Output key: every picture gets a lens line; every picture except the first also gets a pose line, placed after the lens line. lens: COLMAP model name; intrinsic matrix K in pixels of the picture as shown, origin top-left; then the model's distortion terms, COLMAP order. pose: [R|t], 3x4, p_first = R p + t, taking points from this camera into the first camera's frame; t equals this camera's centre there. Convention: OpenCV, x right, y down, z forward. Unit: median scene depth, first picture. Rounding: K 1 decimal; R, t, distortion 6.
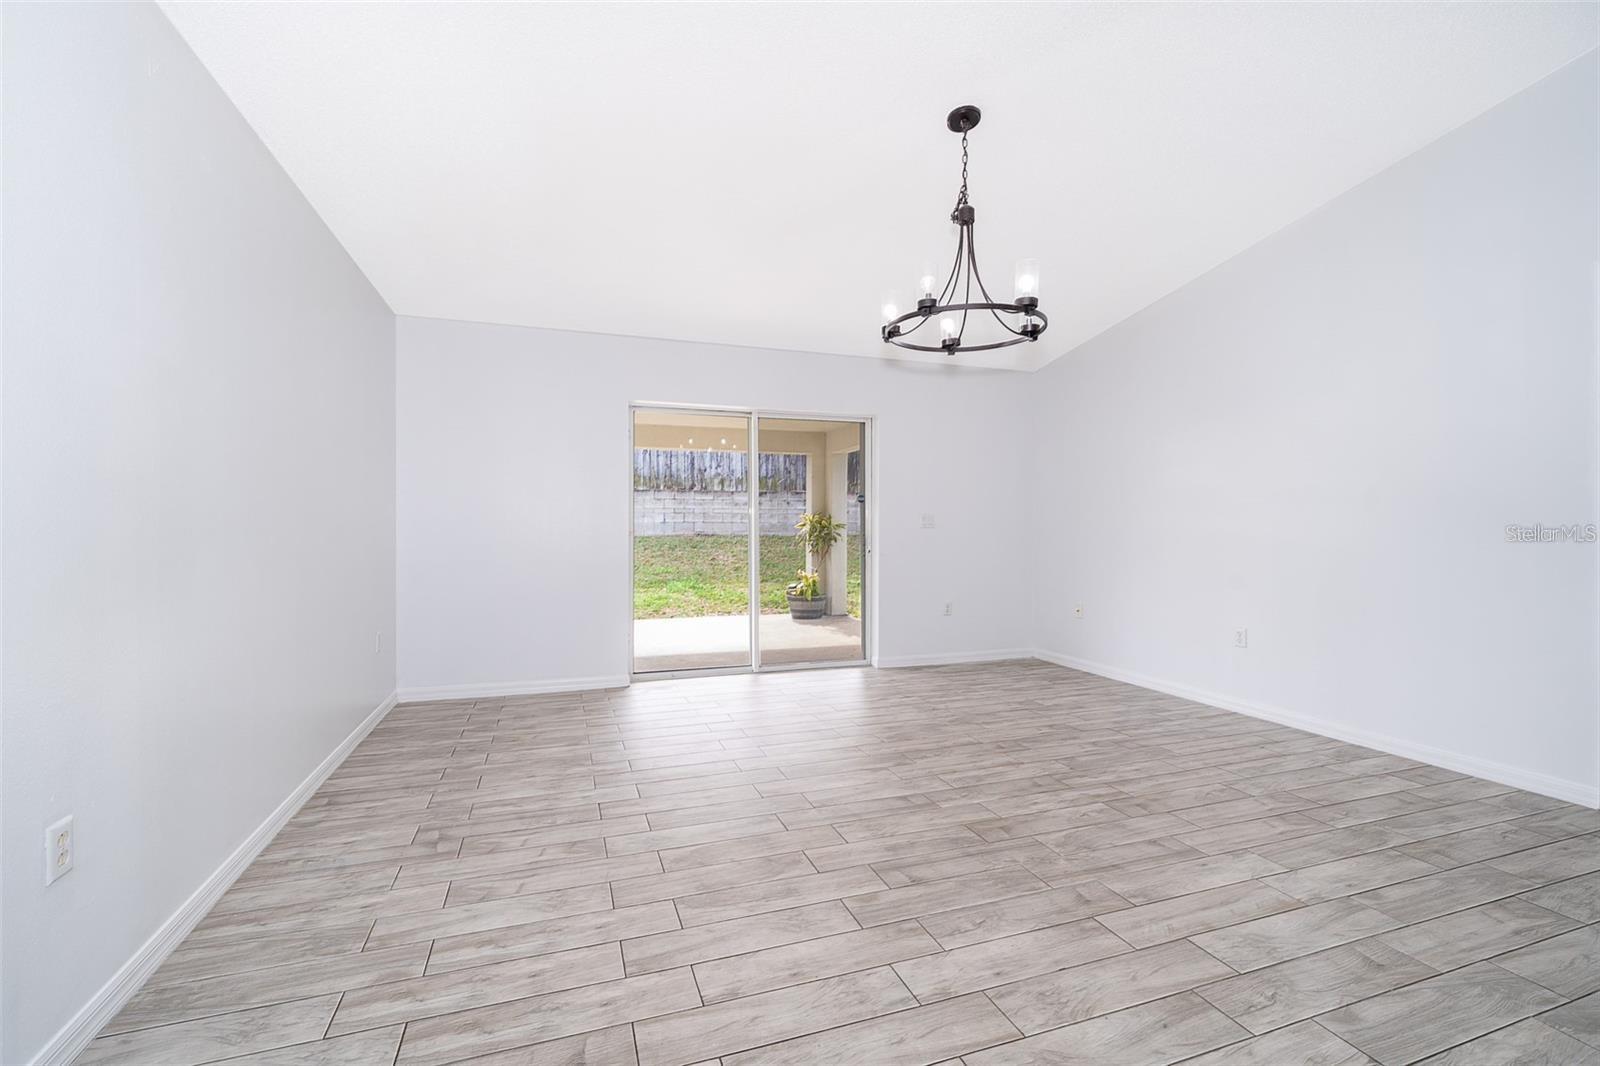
lens RADIAL K [[664.4, 0, 808.0], [0, 664.4, 531.5], [0, 0, 1]] dist [0.000004, 0.000273]
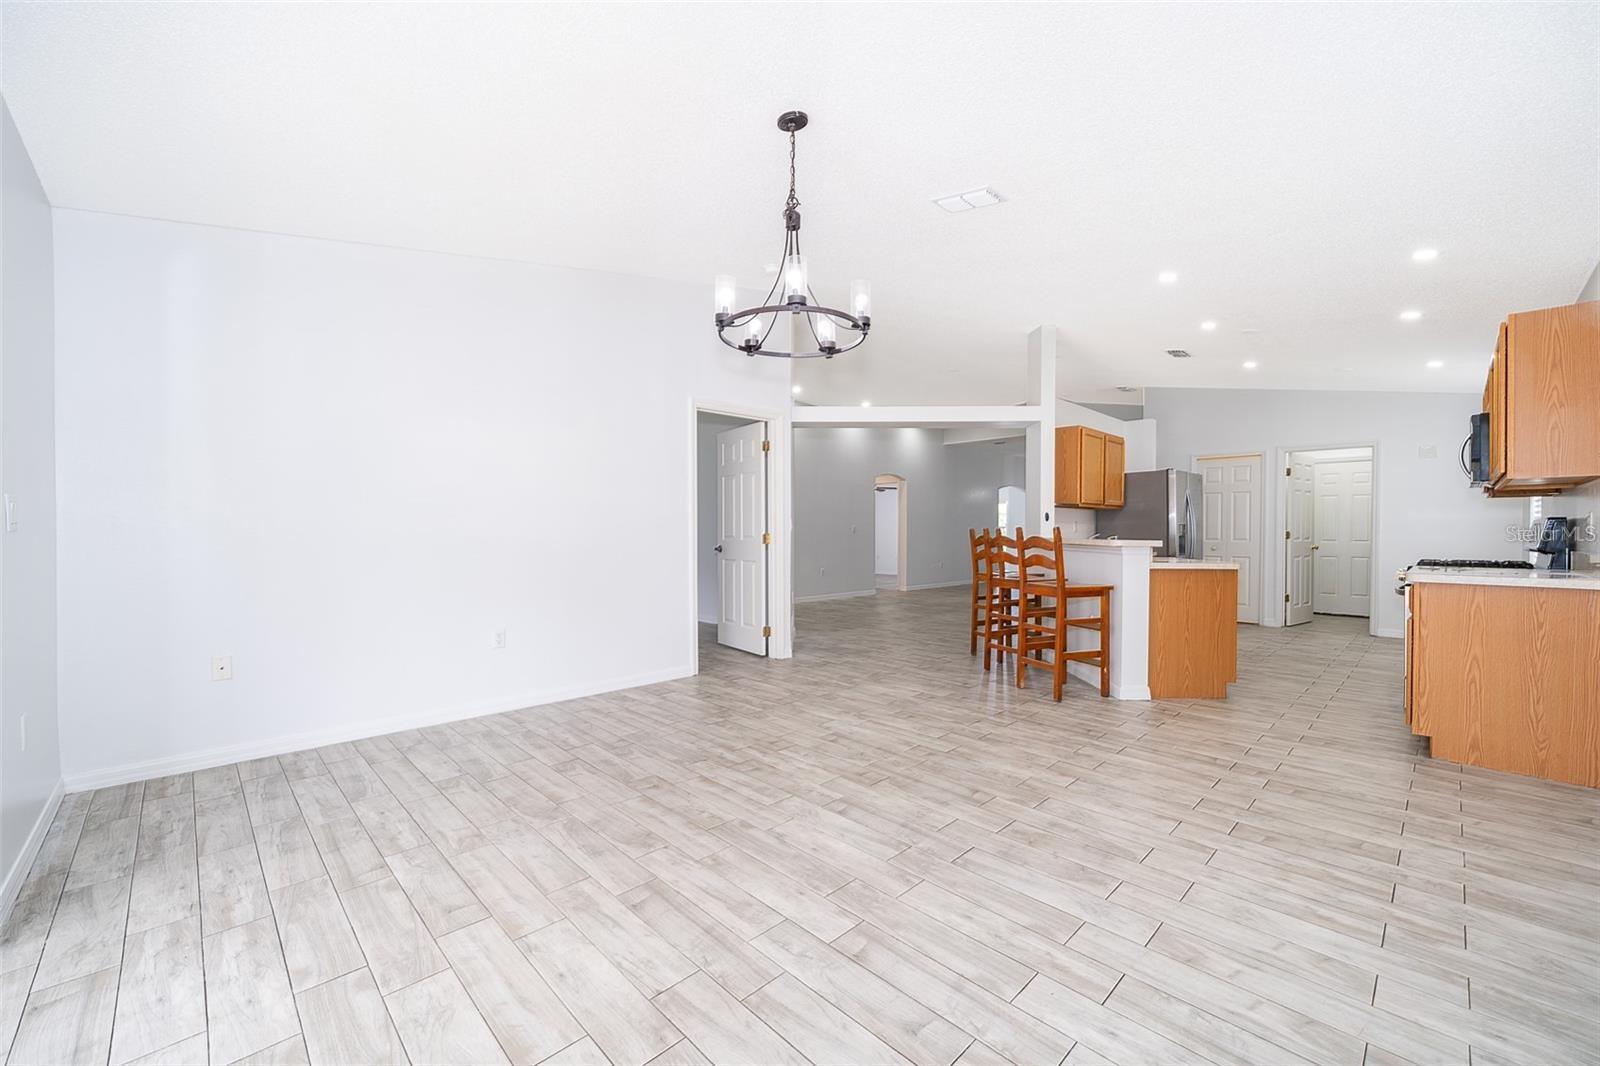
lens RADIAL K [[673.1, 0, 799.6], [0, 673.1, 538.1], [0, 0, 1]] dist [0.000765, 0.000342]
pose [[-0.423236, -0.010999, 0.905953, -0.774336], [0.001062, 0.999920, 0.012636, -0.020919], [-0.906019, 0.006310, -0.423191, 1.559365]]
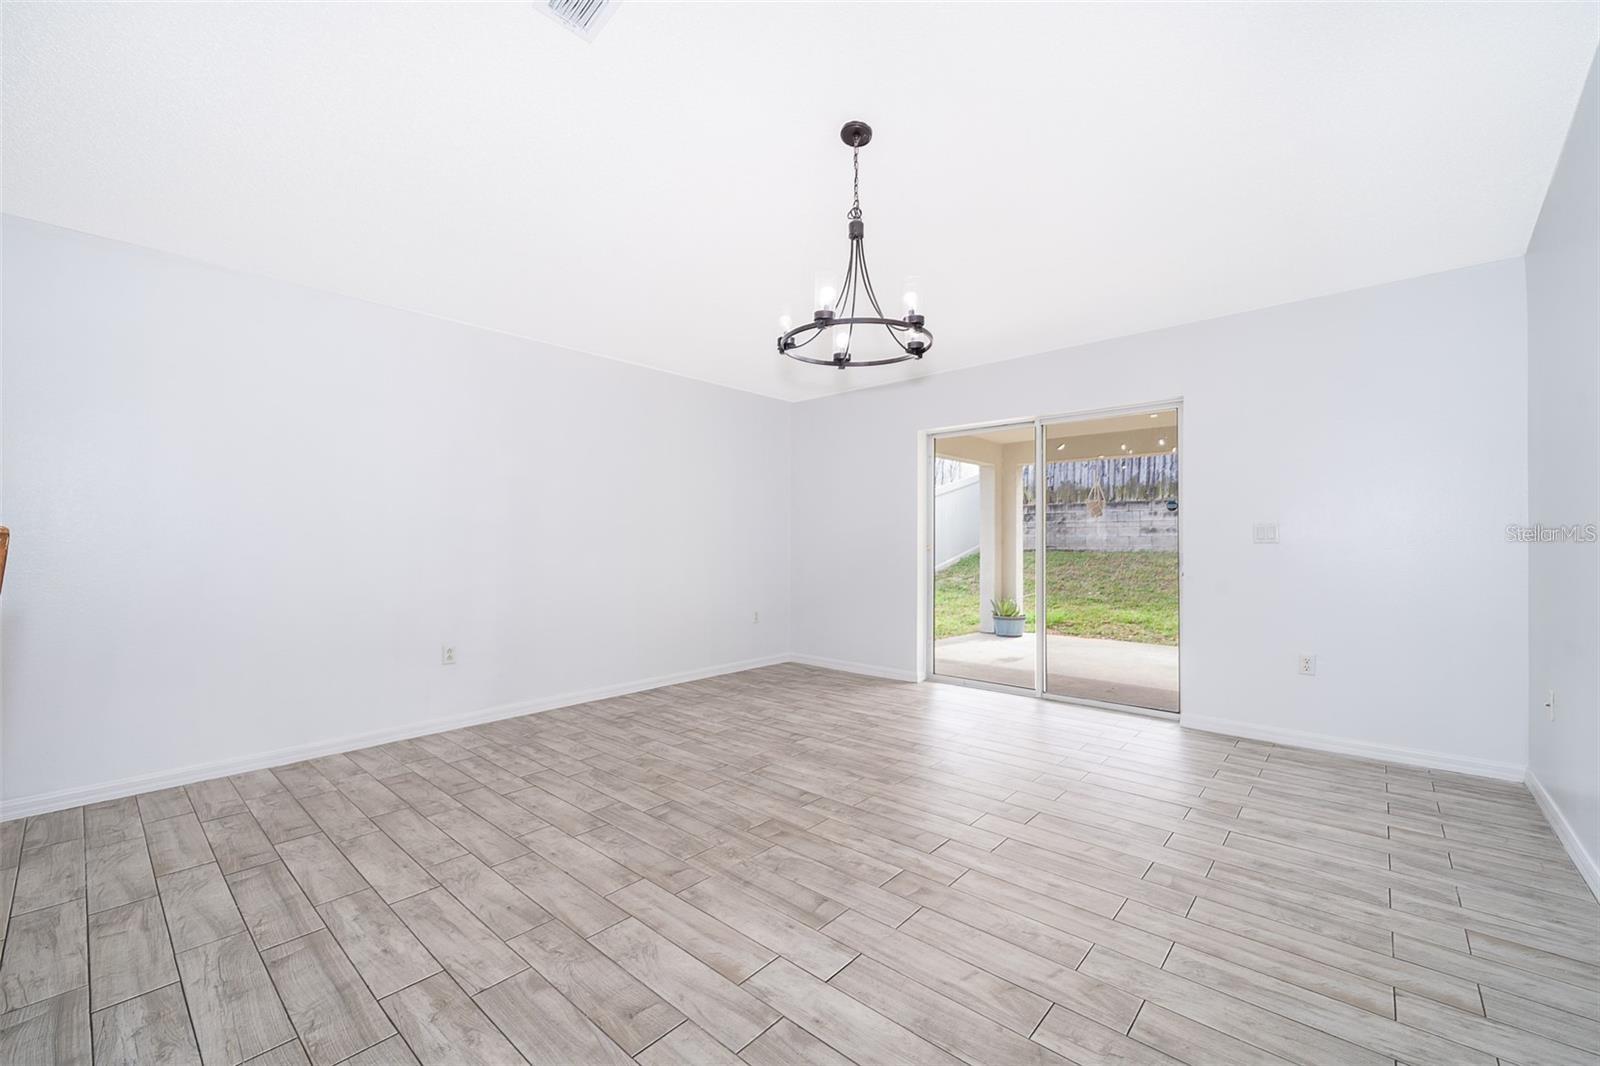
lens RADIAL K [[673.1, 0, 799.6], [0, 673.1, 538.1], [0, 0, 1]] dist [0.000765, 0.000342]
pose [[0.483562, -0.007354, -0.875279, 1.167681], [-0.002637, 0.999948, -0.009858, -0.004933], [0.875306, 0.007075, 0.483517, 0.482541]]
